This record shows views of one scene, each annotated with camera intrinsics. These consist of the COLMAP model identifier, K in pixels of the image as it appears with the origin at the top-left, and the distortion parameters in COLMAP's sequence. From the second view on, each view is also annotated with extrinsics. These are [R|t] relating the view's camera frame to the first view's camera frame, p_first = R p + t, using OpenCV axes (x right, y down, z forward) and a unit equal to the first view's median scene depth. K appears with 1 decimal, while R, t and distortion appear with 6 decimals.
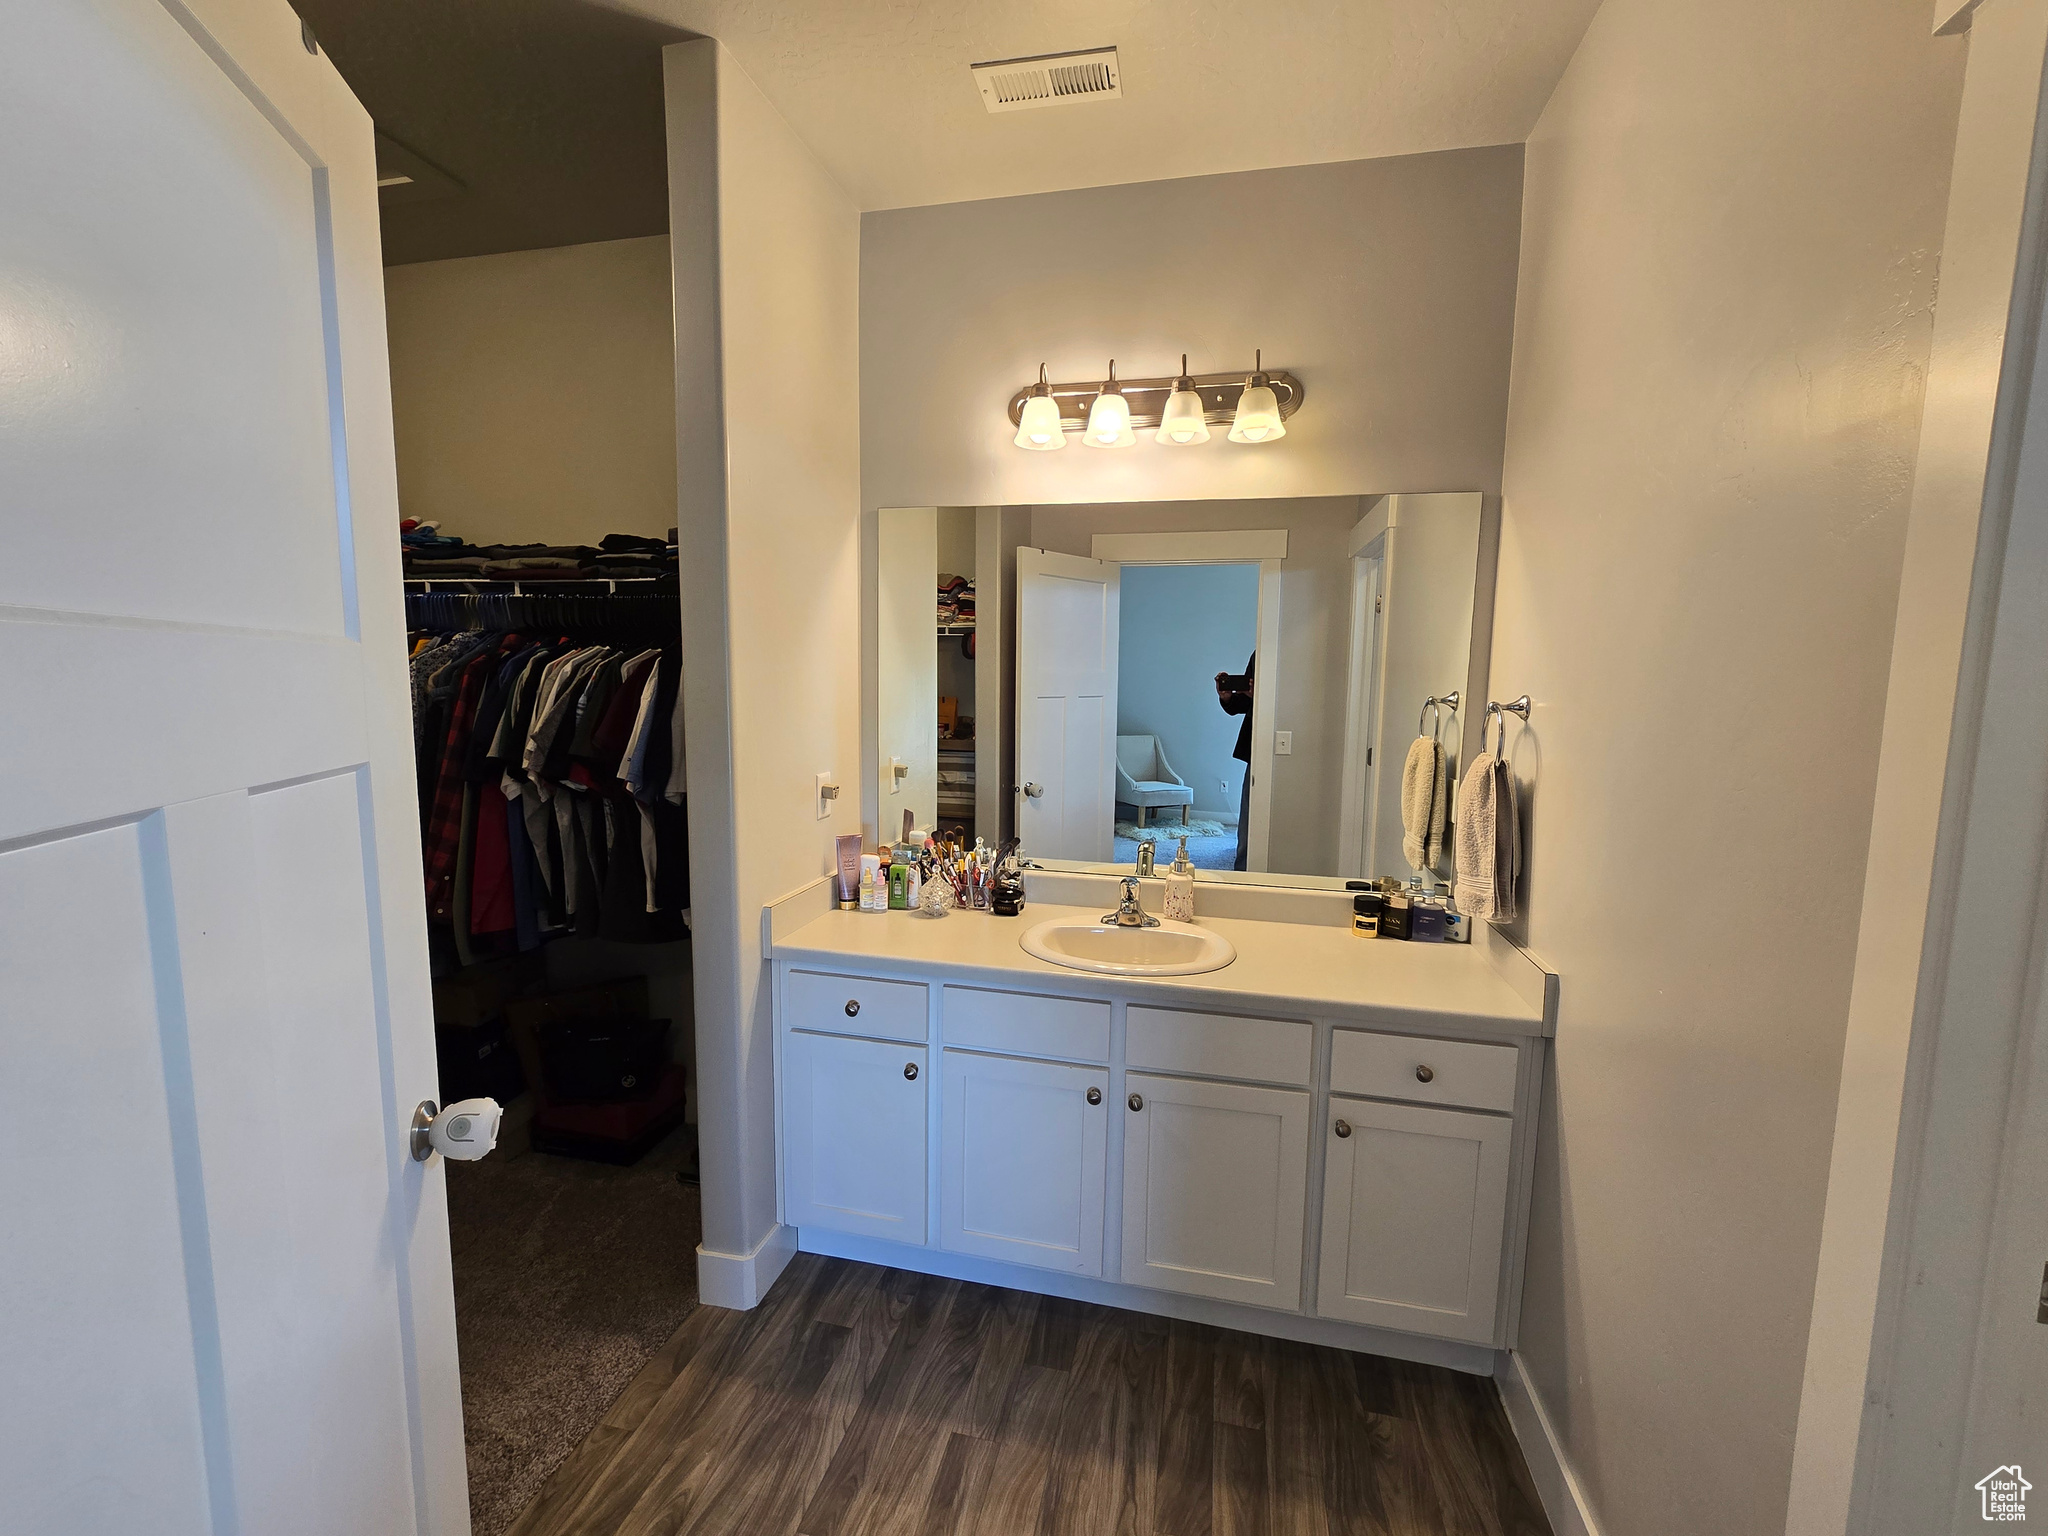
lens RADIAL K [[846.1, 0, 1022.9], [0, 846.1, 779.9], [0, 0, 1]] dist [-0.000663, -0.000218]
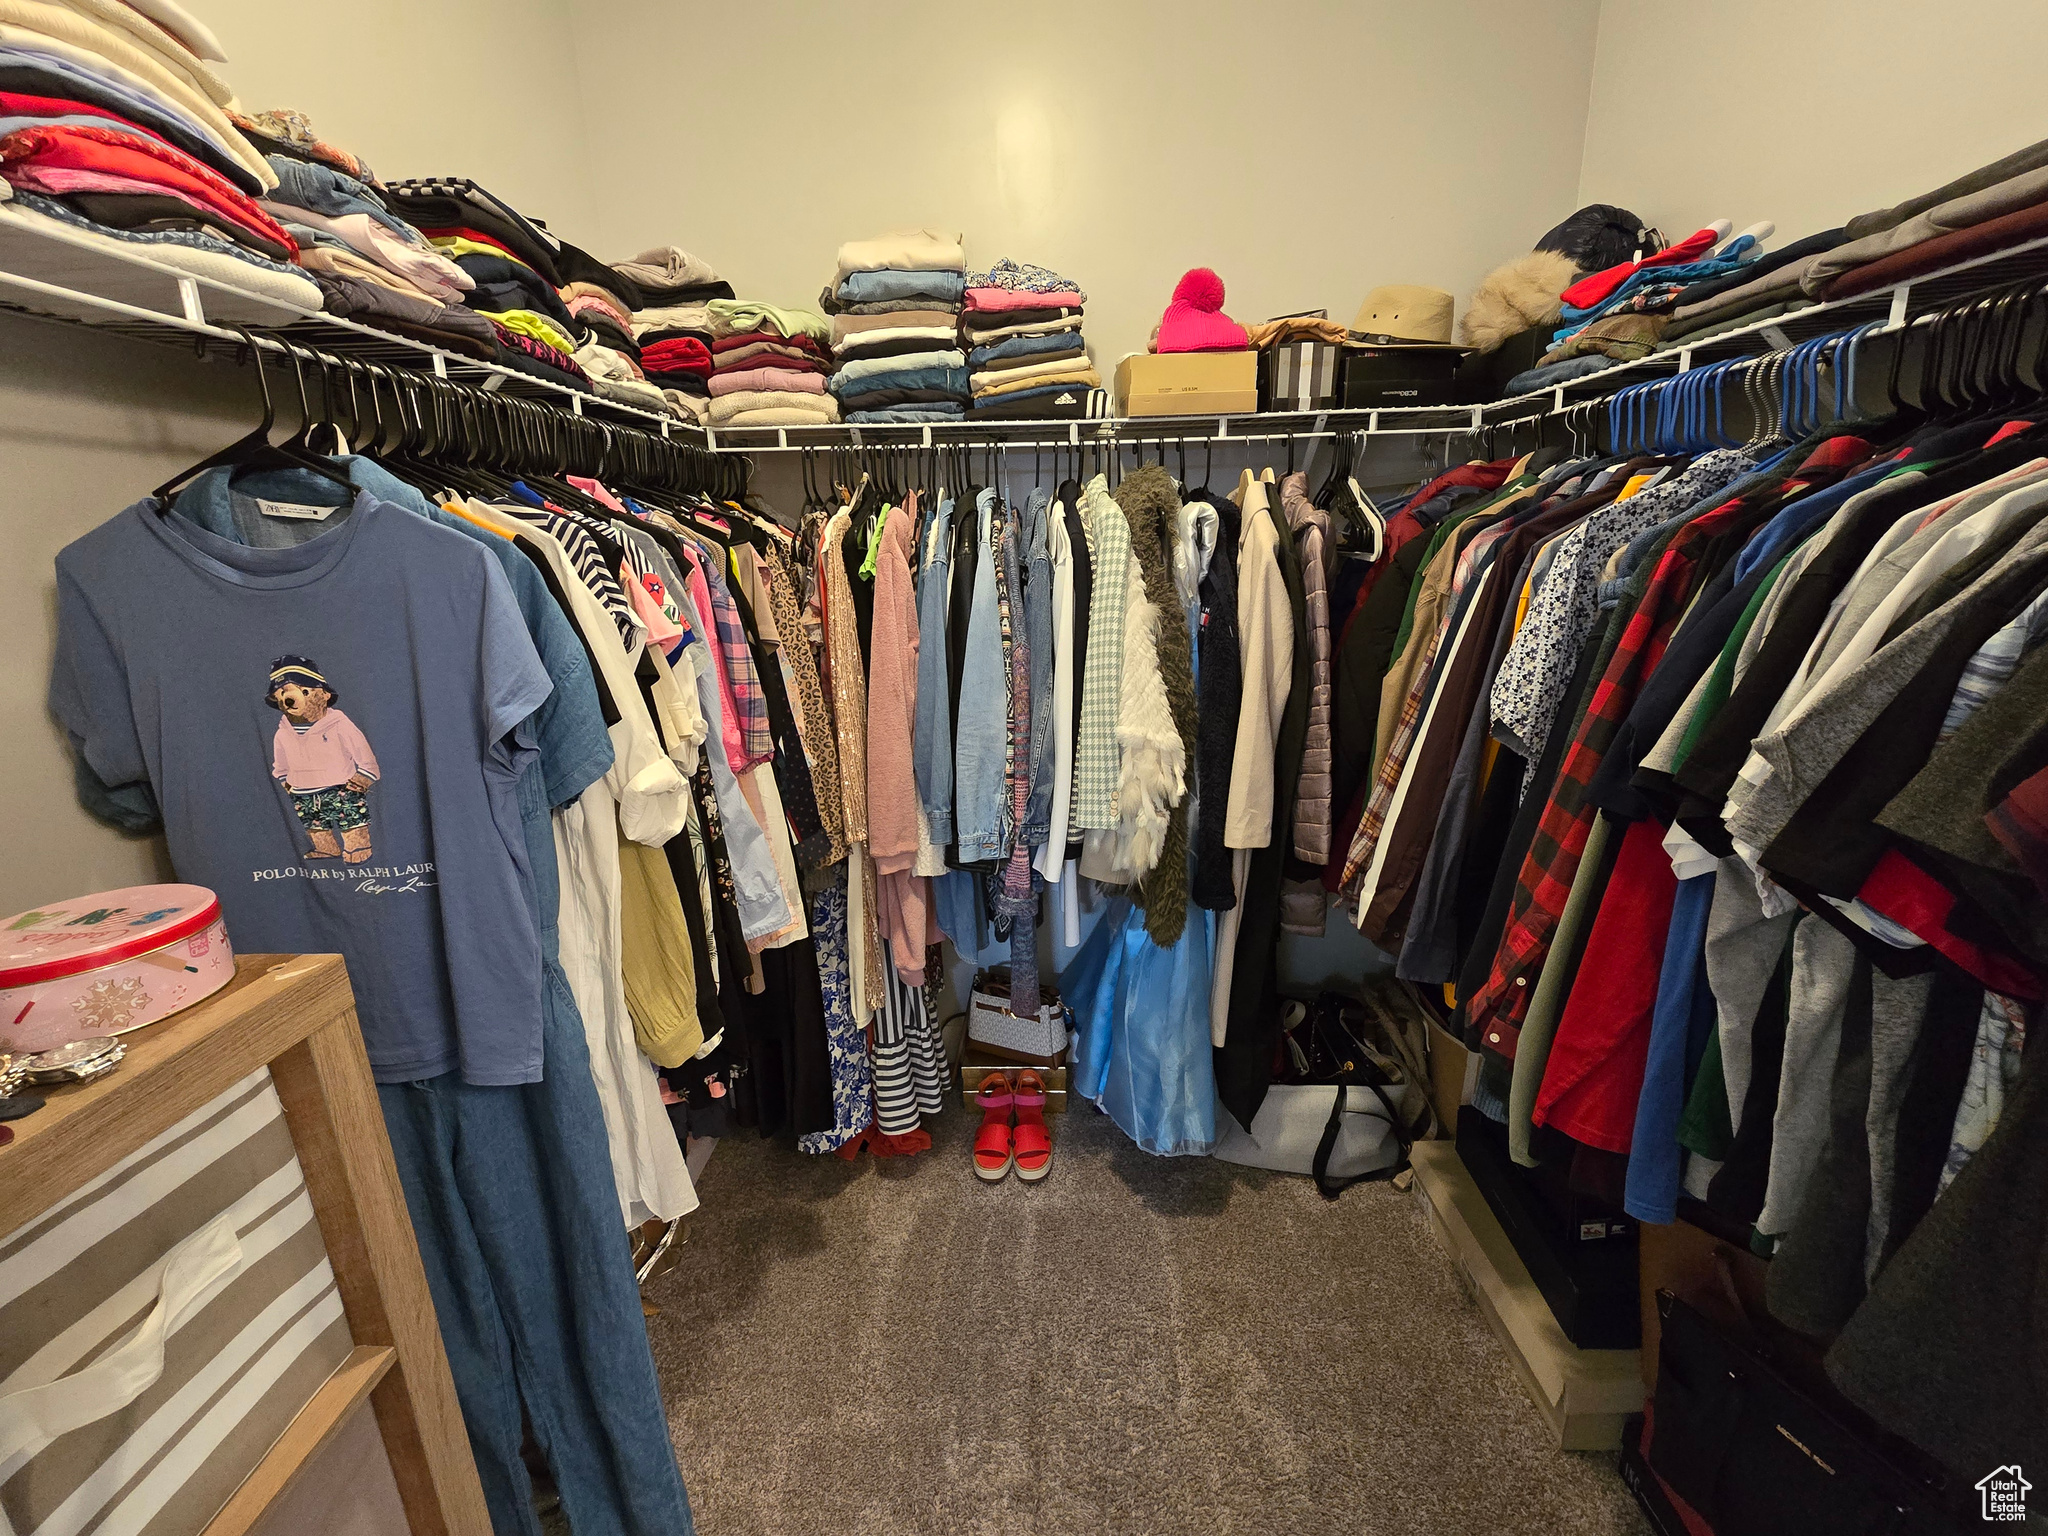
lens RADIAL K [[846.1, 0, 1015.8], [0, 846.1, 771.0], [0, 0, 1]] dist [-0.000663, -0.000218]
pose [[0.195775, 0.230646, -0.953139, -0.302763], [-0.084522, 0.972299, 0.217922, -0.084314], [0.977000, 0.037897, 0.209846, 0.611422]]
